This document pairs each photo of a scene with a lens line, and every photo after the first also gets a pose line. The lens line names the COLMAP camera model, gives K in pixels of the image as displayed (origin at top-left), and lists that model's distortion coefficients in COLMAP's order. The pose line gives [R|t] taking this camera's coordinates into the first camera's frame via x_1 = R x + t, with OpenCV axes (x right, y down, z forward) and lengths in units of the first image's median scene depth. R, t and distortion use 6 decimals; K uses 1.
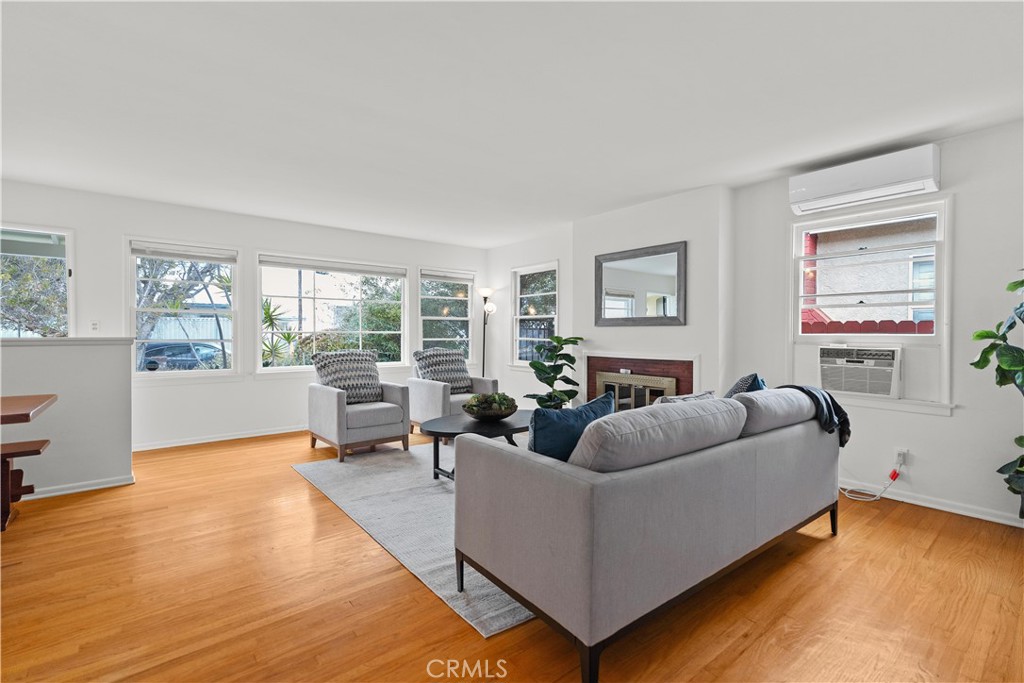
lens RADIAL K [[461.2, 0, 513.9], [0, 461.2, 338.6], [0, 0, 1]] dist [0.003184, 0.000131]
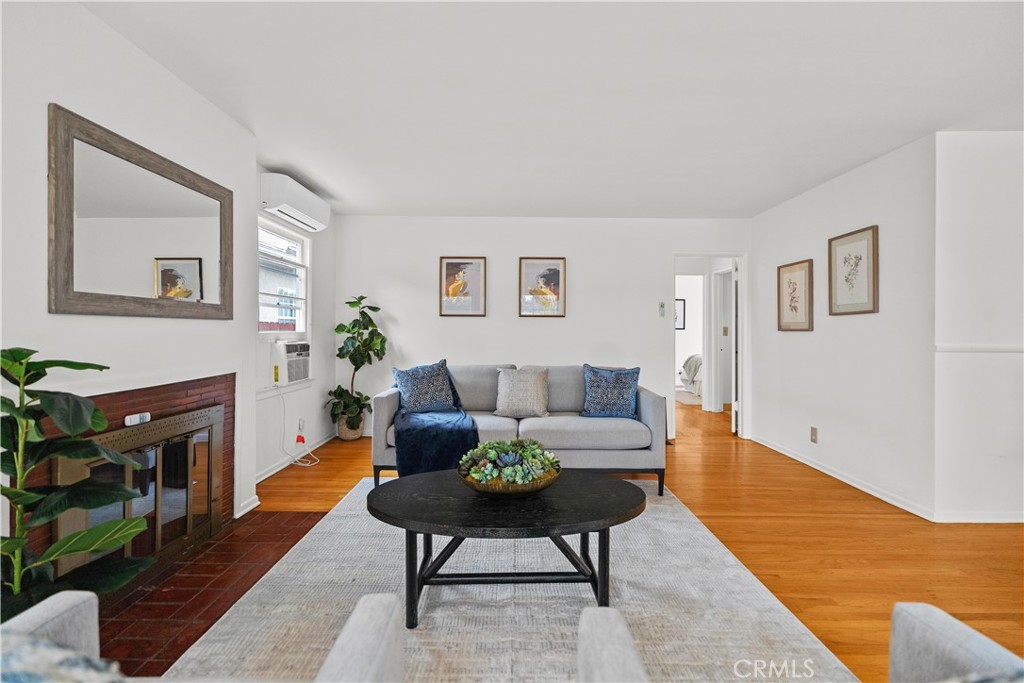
lens RADIAL K [[461.2, 0, 516.8], [0, 461.2, 333.0], [0, 0, 1]] dist [0.003184, 0.000131]
pose [[-0.779678, -0.010691, 0.626089, -0.340024], [0.001080, 0.999830, 0.018417, -0.020475], [-0.626179, 0.015035, -0.779534, 1.193820]]
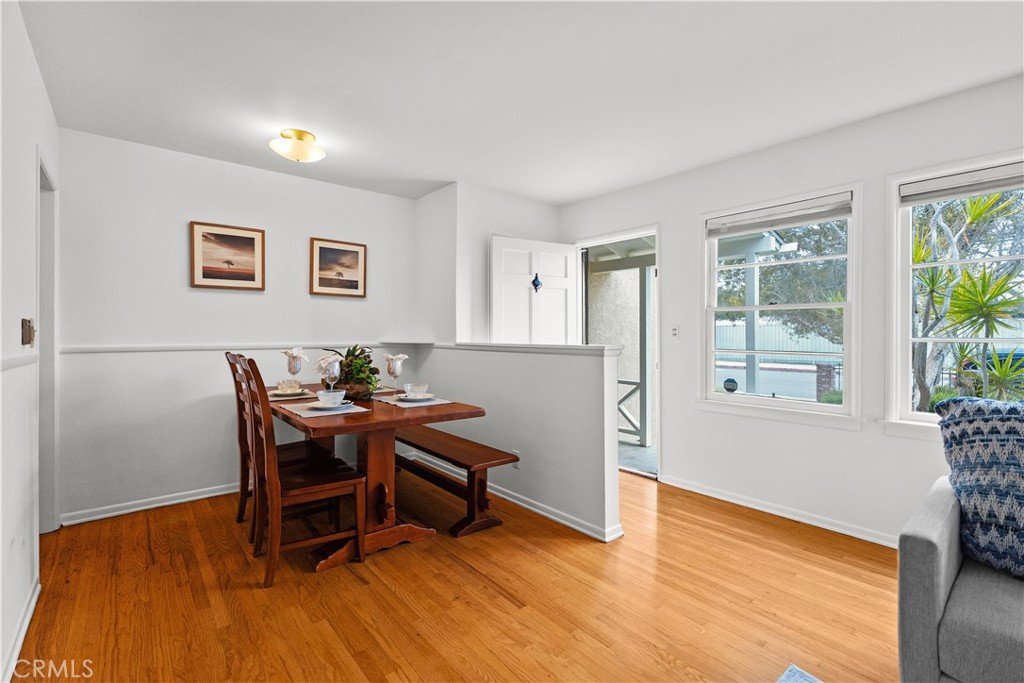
lens RADIAL K [[461.2, 0, 510.4], [0, 461.2, 338.0], [0, 0, 1]] dist [0.003184, 0.000131]
pose [[0.007916, 0.002464, -0.999966, -0.063301], [-0.015078, 0.999884, 0.002344, -0.013341], [0.999855, 0.015059, 0.007952, 0.672575]]
